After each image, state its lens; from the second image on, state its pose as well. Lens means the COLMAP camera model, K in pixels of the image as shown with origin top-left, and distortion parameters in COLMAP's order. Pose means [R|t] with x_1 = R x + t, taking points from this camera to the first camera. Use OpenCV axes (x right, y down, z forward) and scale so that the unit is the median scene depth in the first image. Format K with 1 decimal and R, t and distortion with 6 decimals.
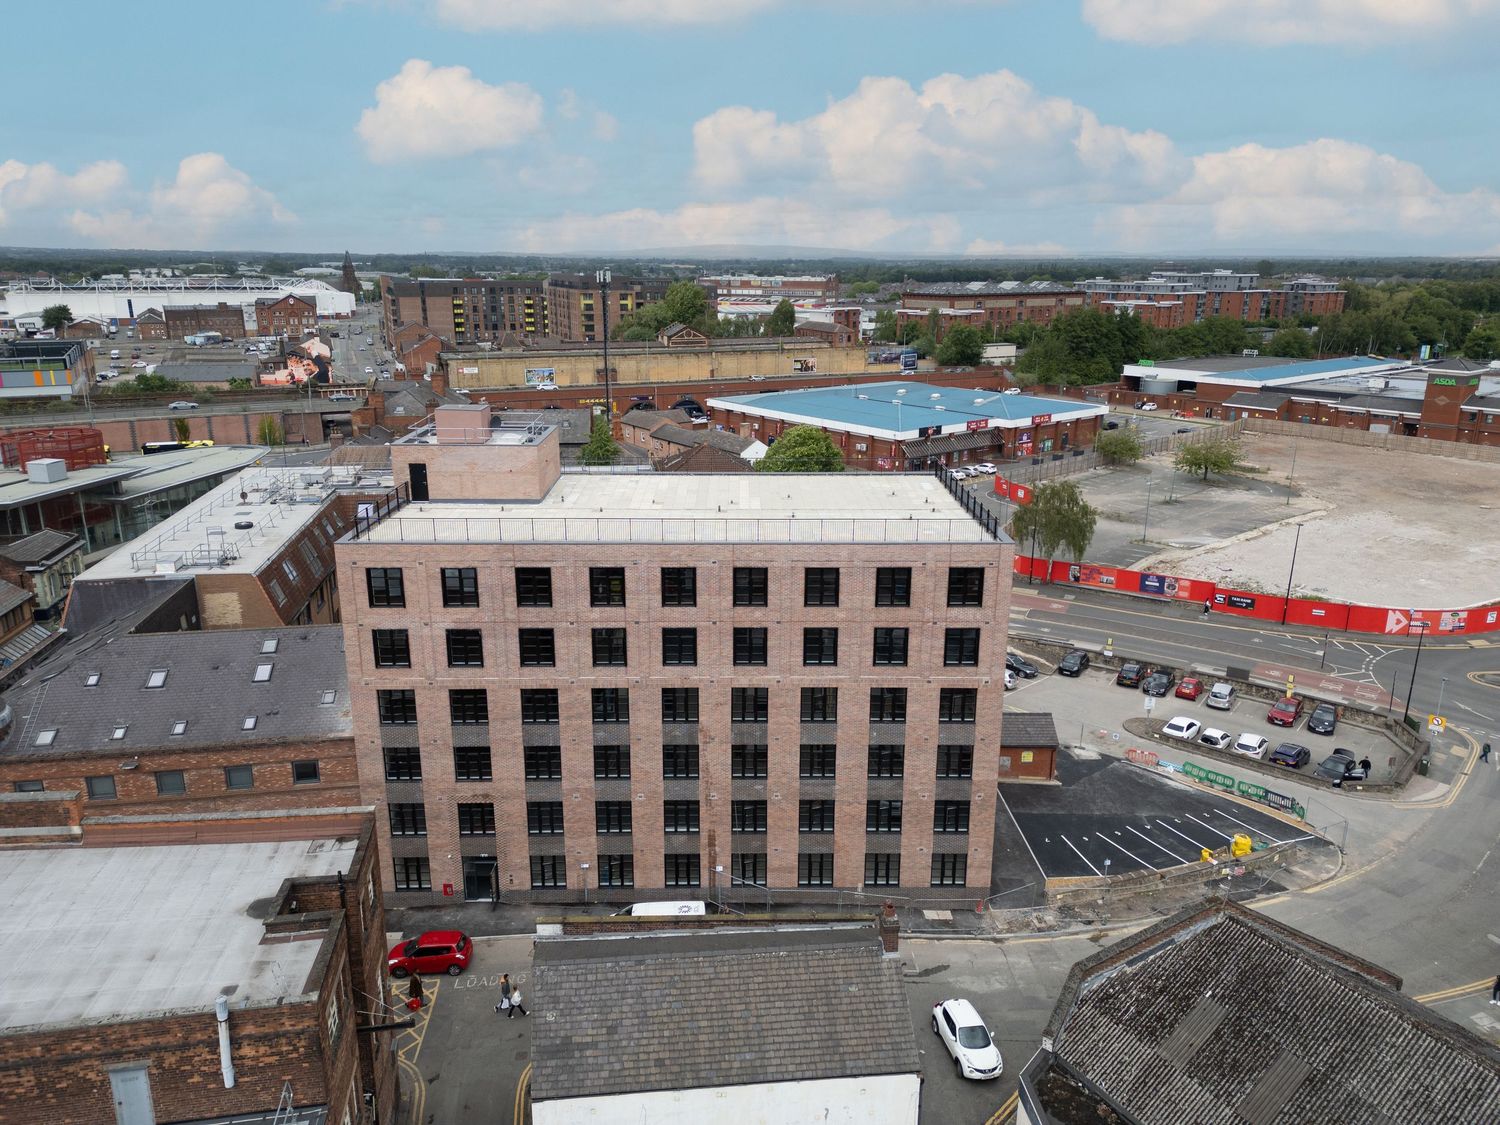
lens RADIAL K [[1060.2, 0, 750.0], [0, 1060.2, 562.5], [0, 0, 1]] dist [0.044761, -0.004762]
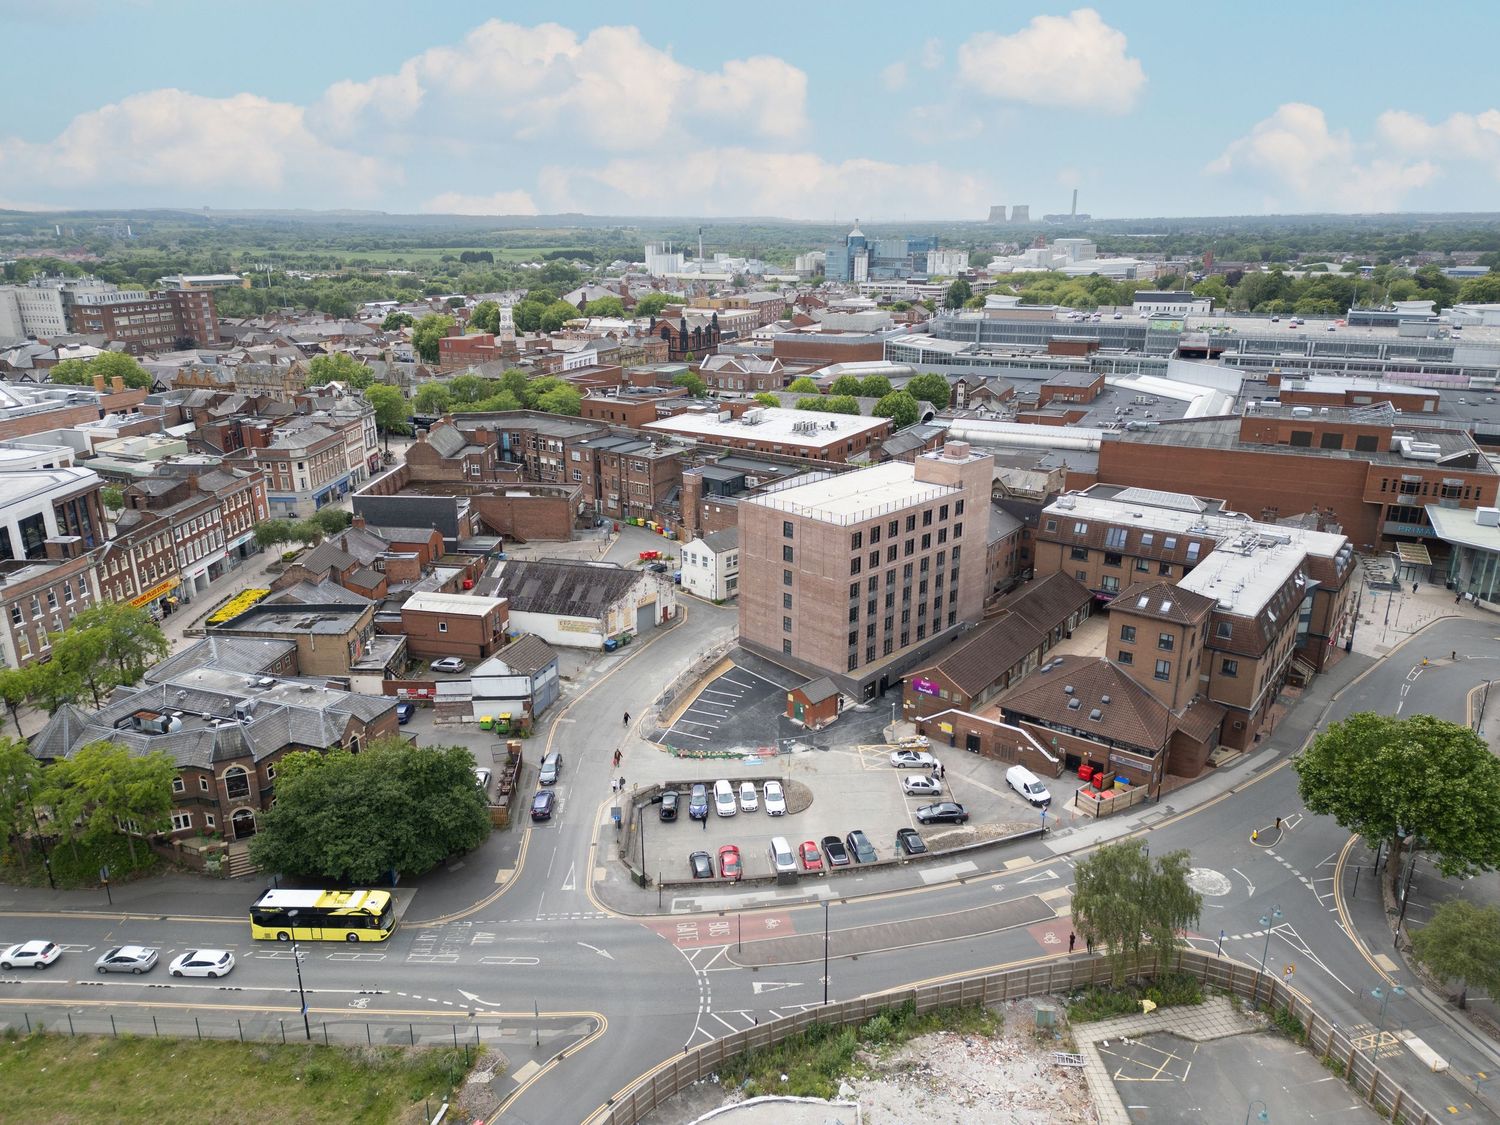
lens RADIAL K [[1060.2, 0, 750.0], [0, 1060.2, 562.5], [0, 0, 1]] dist [0.044761, -0.004762]
pose [[-0.745230, 0.205874, -0.634231, 1.839927], [-0.174361, 0.857887, 0.483350, -1.105911], [0.643608, 0.470792, -0.603426, 2.528373]]
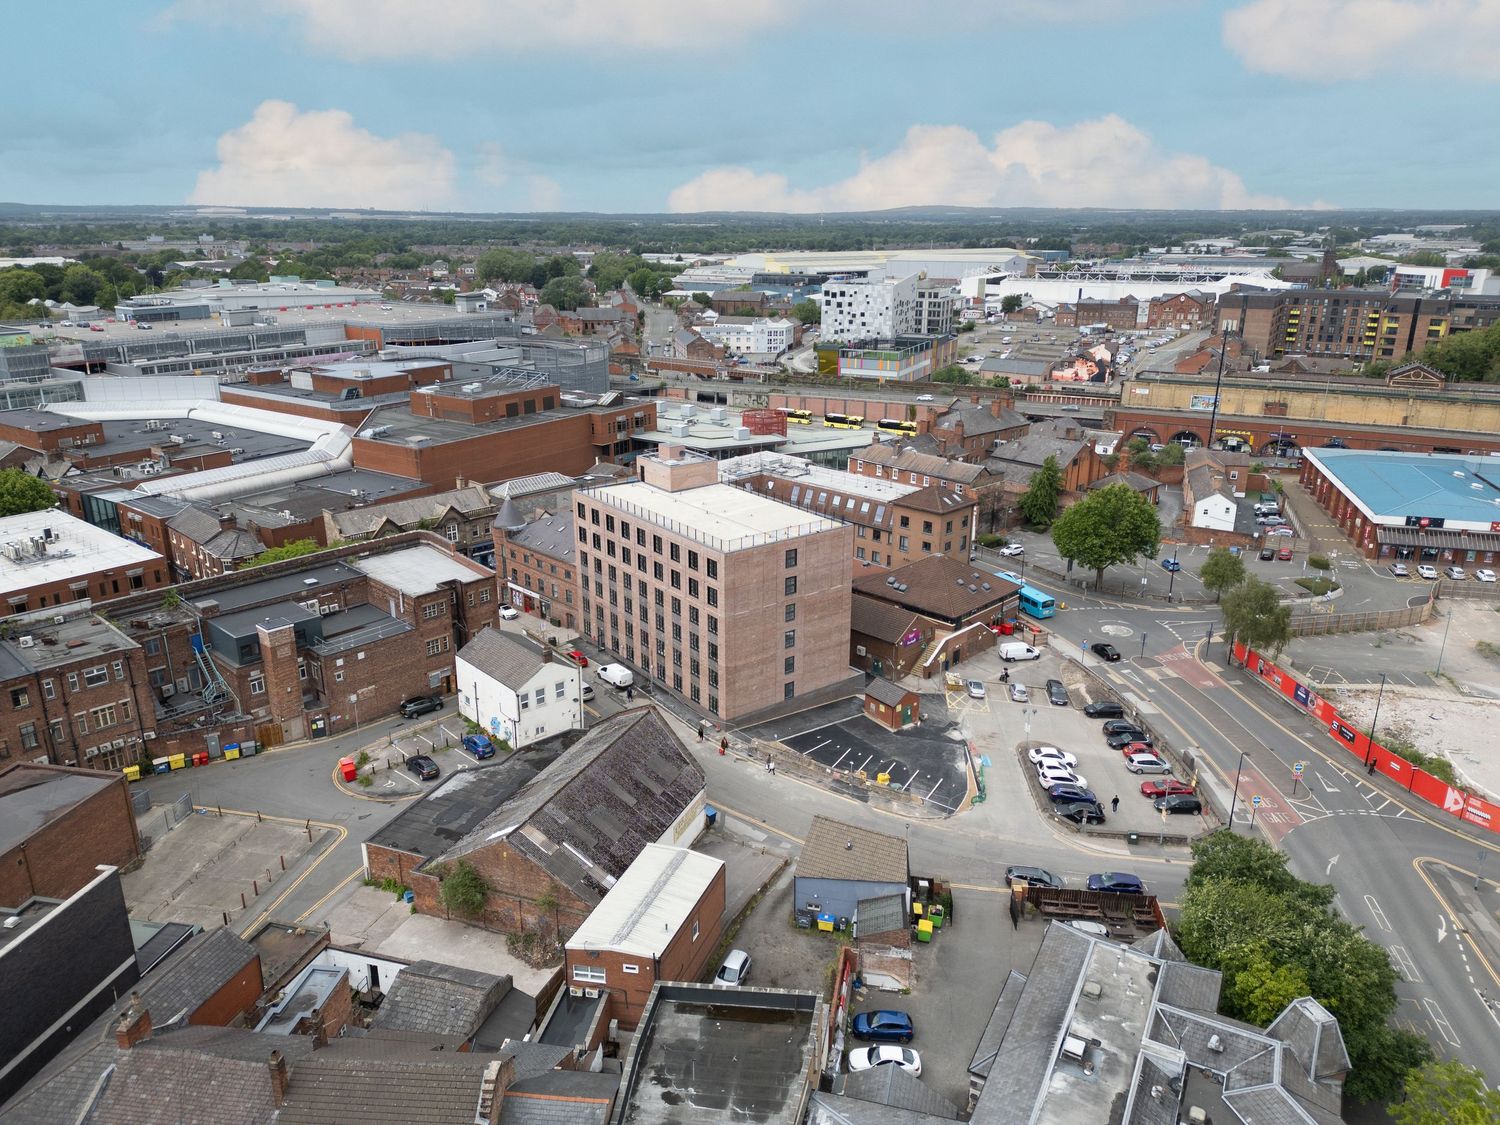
lens RADIAL K [[1060.2, 0, 750.0], [0, 1060.2, 562.5], [0, 0, 1]] dist [0.044761, -0.004762]
pose [[0.583319, 0.251763, -0.772239, 1.796157], [-0.219797, 0.964204, 0.148321, -0.307058], [0.781938, 0.083218, 0.617776, -0.240855]]
